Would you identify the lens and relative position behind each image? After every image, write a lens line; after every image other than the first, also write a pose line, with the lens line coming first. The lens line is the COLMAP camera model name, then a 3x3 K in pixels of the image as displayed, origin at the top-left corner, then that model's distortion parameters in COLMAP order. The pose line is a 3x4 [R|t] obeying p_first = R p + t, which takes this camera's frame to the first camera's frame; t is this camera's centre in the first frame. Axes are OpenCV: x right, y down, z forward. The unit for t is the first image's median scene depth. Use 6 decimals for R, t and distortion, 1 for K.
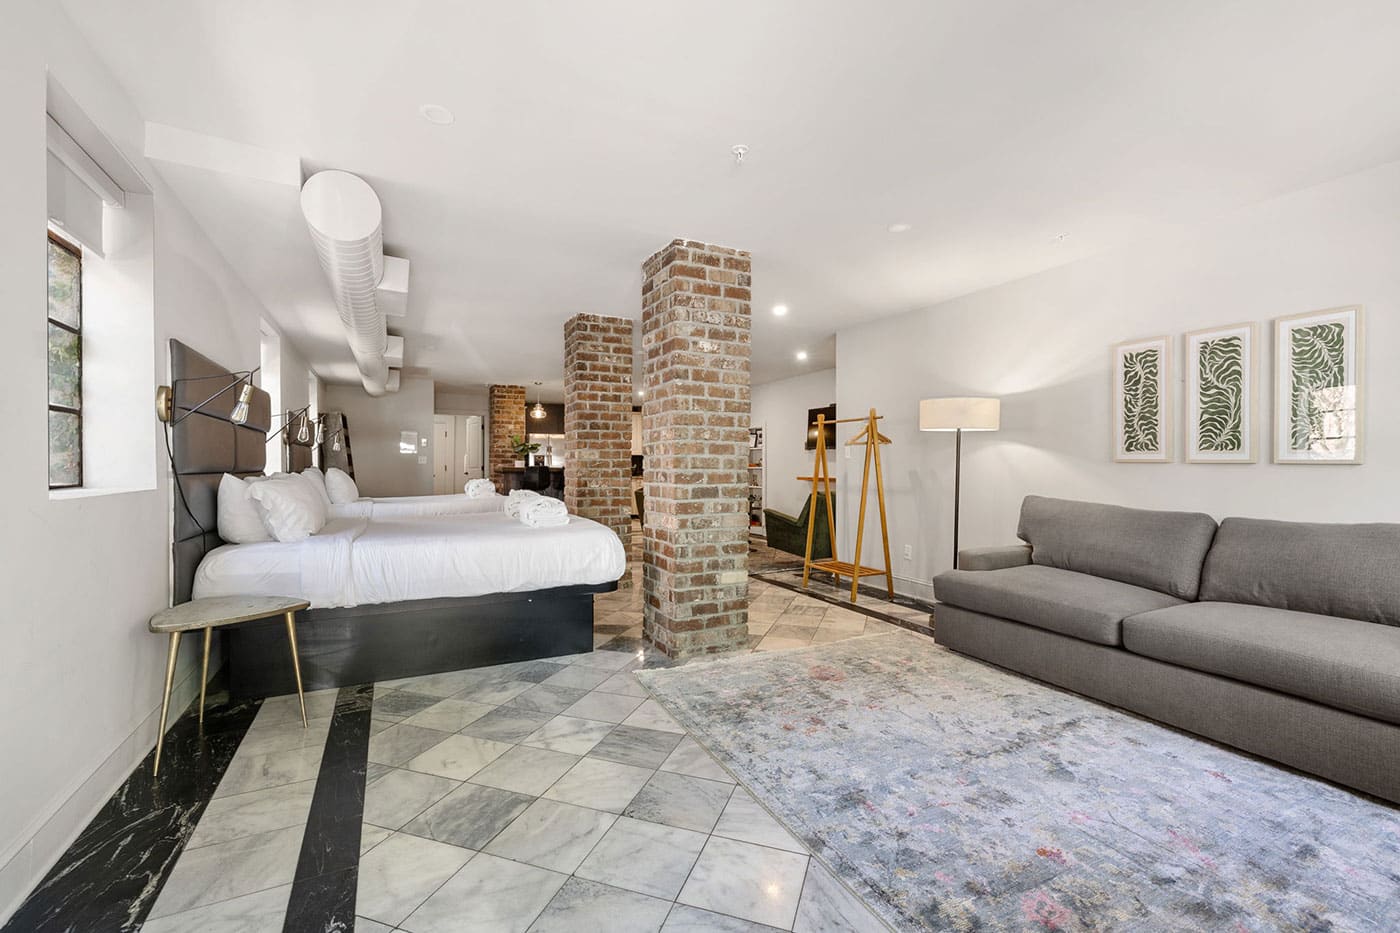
lens RADIAL K [[588.6, 0, 703.3], [0, 588.6, 462.5], [0, 0, 1]] dist [0.001841, 0.000170]
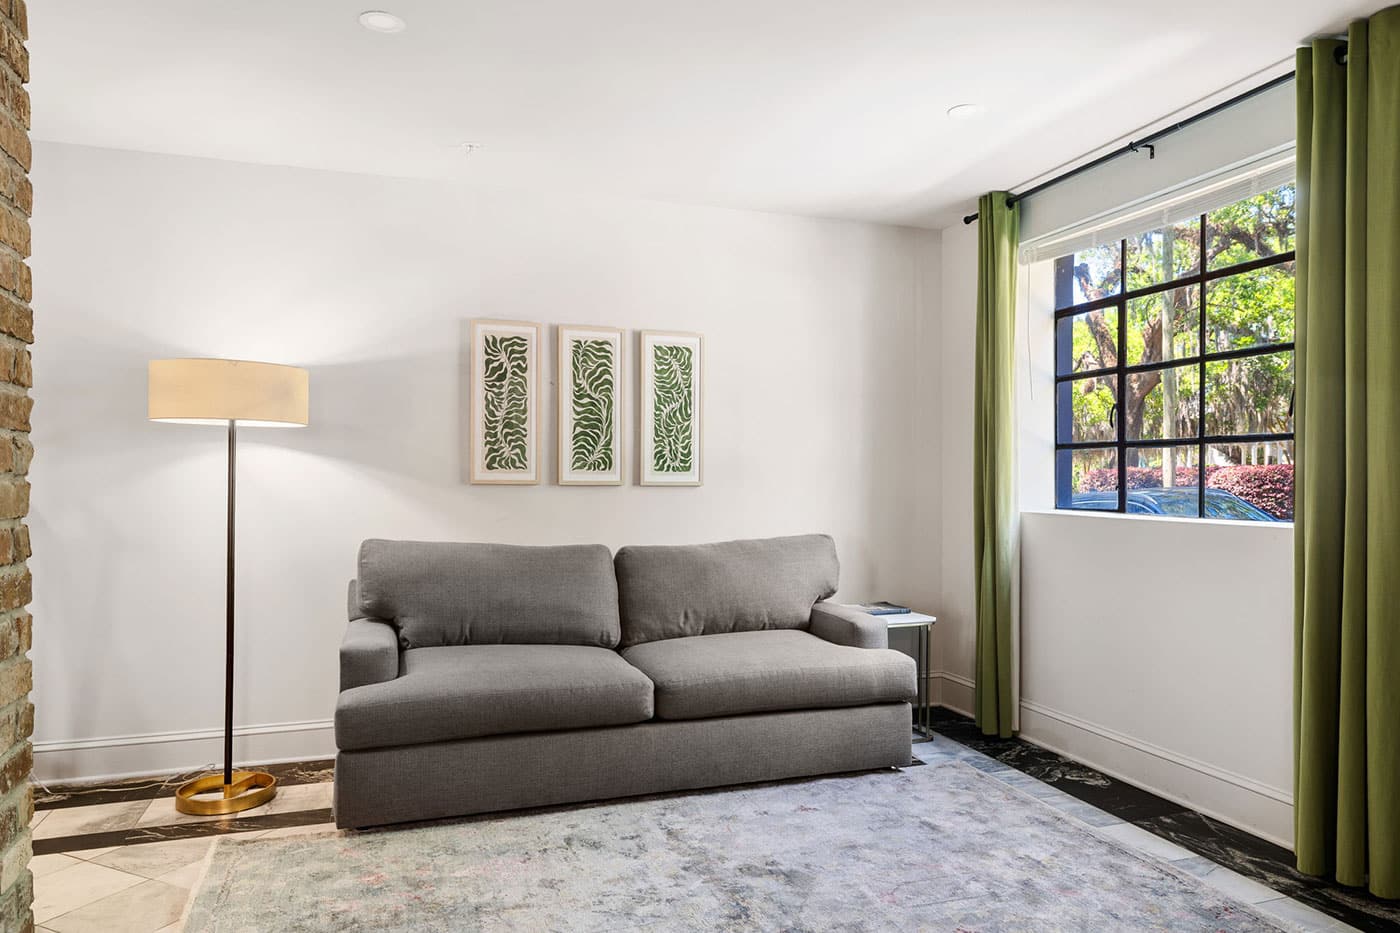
lens RADIAL K [[940.2, 0, 699.0], [0, 940.2, 484.4], [0, 0, 1]] dist [-0.003171, 0.000331]
pose [[0.125542, -0.003826, 0.992081, -0.460111], [-0.000878, 0.999992, 0.003968, -0.005515], [-0.992088, -0.001370, 0.125537, 0.670099]]
